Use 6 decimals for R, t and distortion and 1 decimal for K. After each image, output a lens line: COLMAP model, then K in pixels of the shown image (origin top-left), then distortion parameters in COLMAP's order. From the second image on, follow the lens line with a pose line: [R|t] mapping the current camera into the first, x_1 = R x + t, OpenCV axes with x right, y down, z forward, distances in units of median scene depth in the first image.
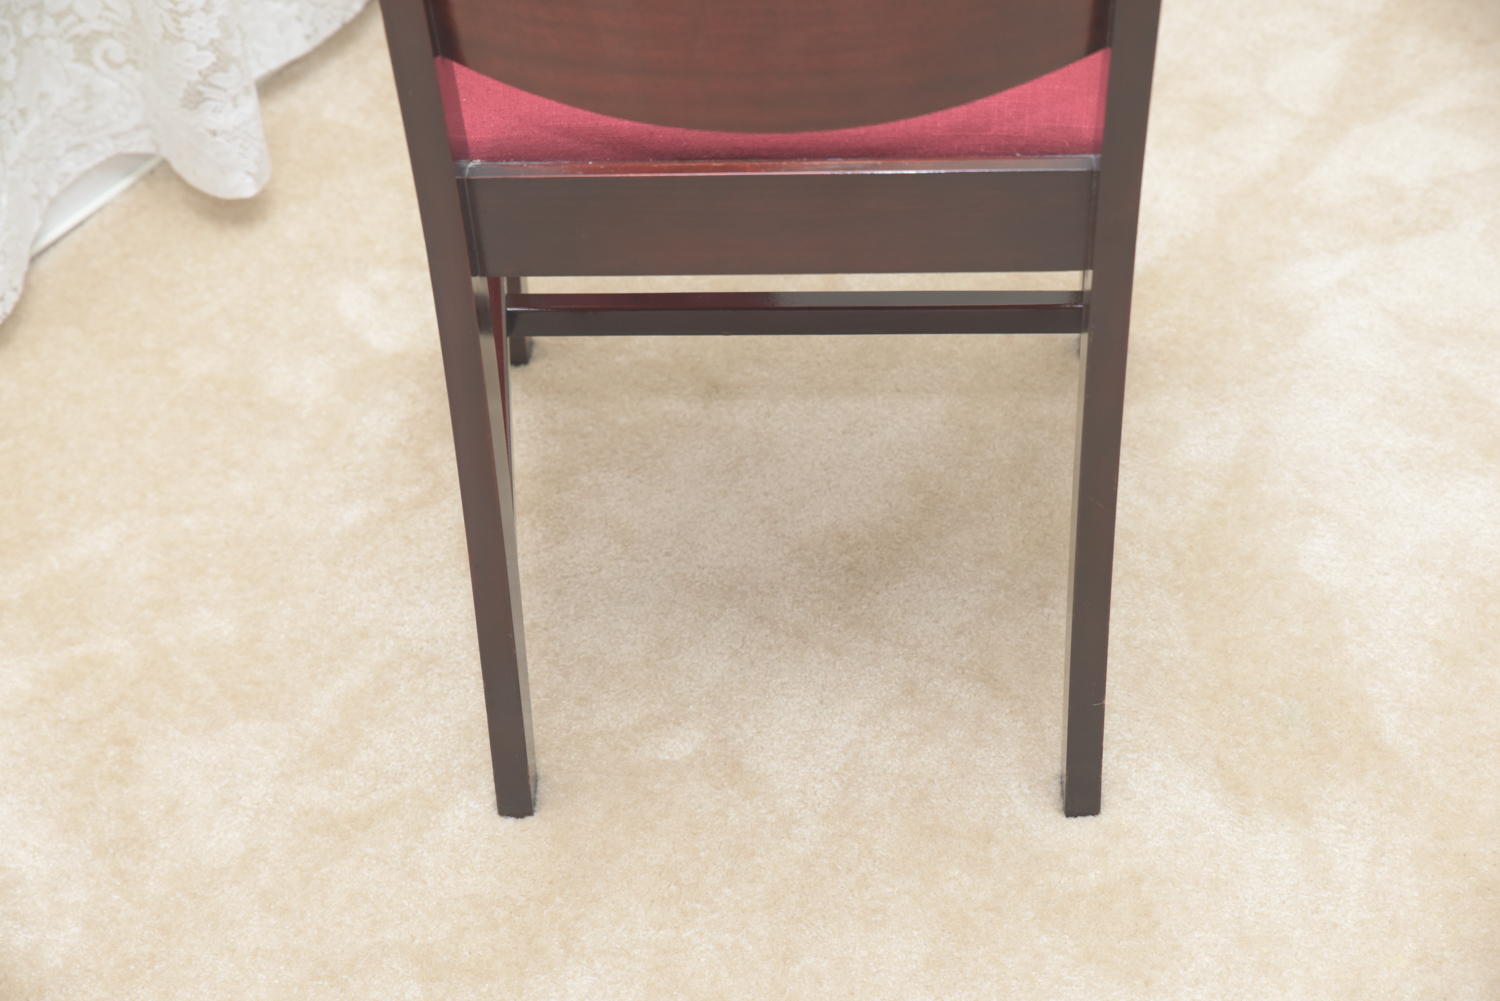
lens RADIAL K [[2619.8, 0, 750.0], [0, 2619.8, 500.5], [0, 0, 1]] dist [0.126444, 0.248111]
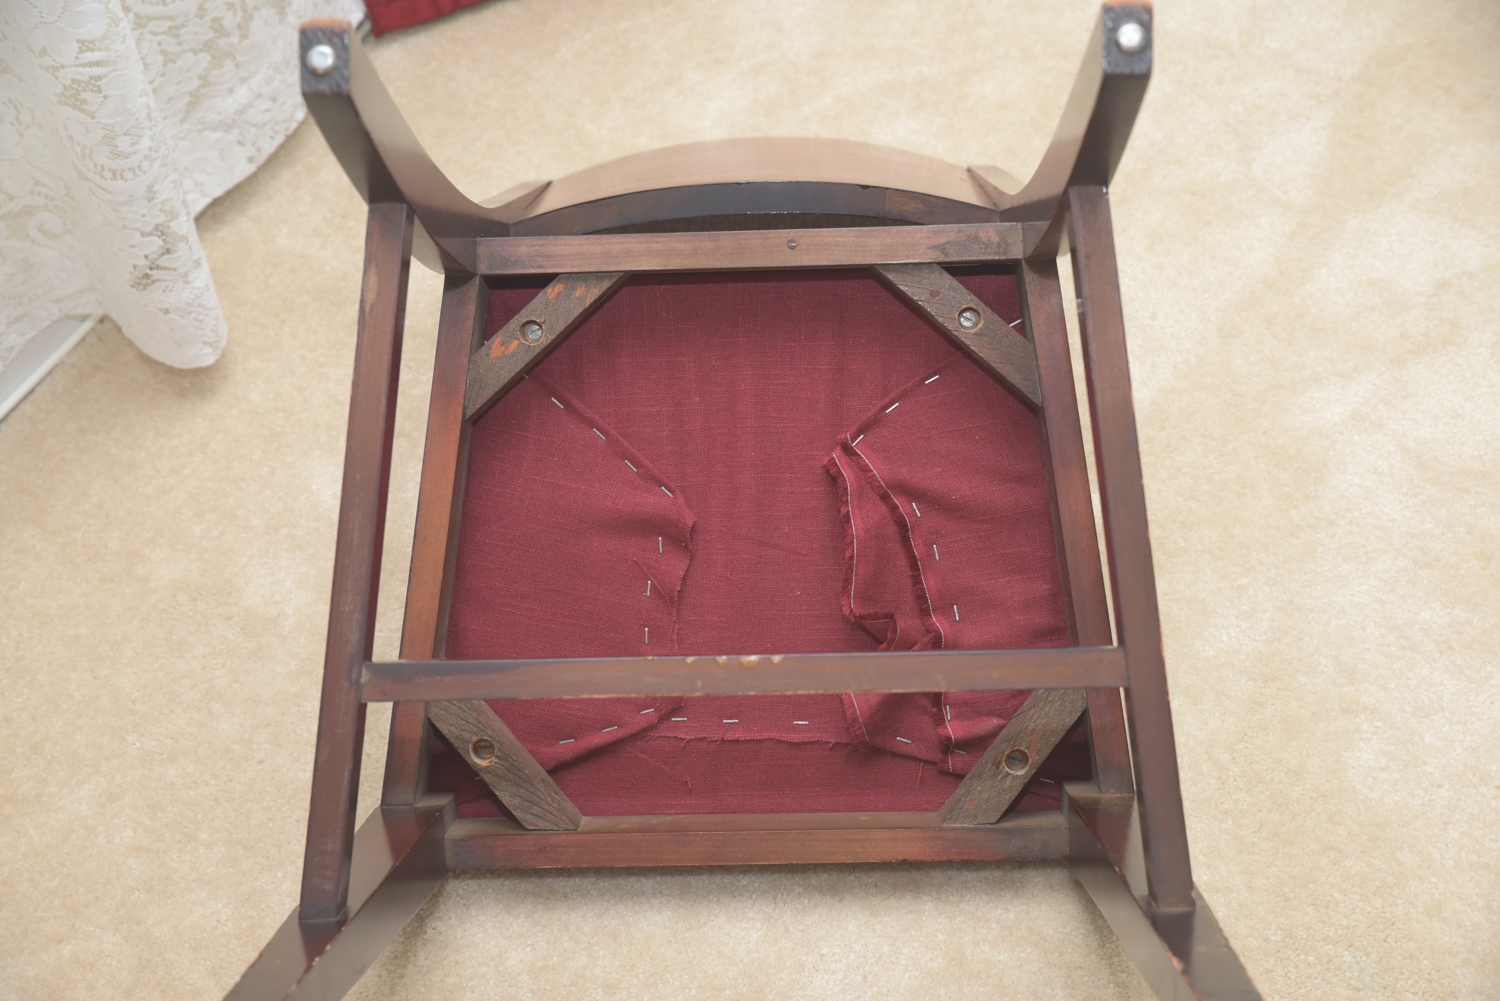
lens RADIAL K [[2260.9, 0, 750.0], [0, 2260.9, 500.5], [0, 0, 1]] dist [0.086540, 0.102233]
pose [[0.997783, -0.052724, 0.040608, -0.034988], [0.046653, 0.989311, 0.138154, -0.190666], [-0.047457, -0.135953, 0.989578, 0.196438]]
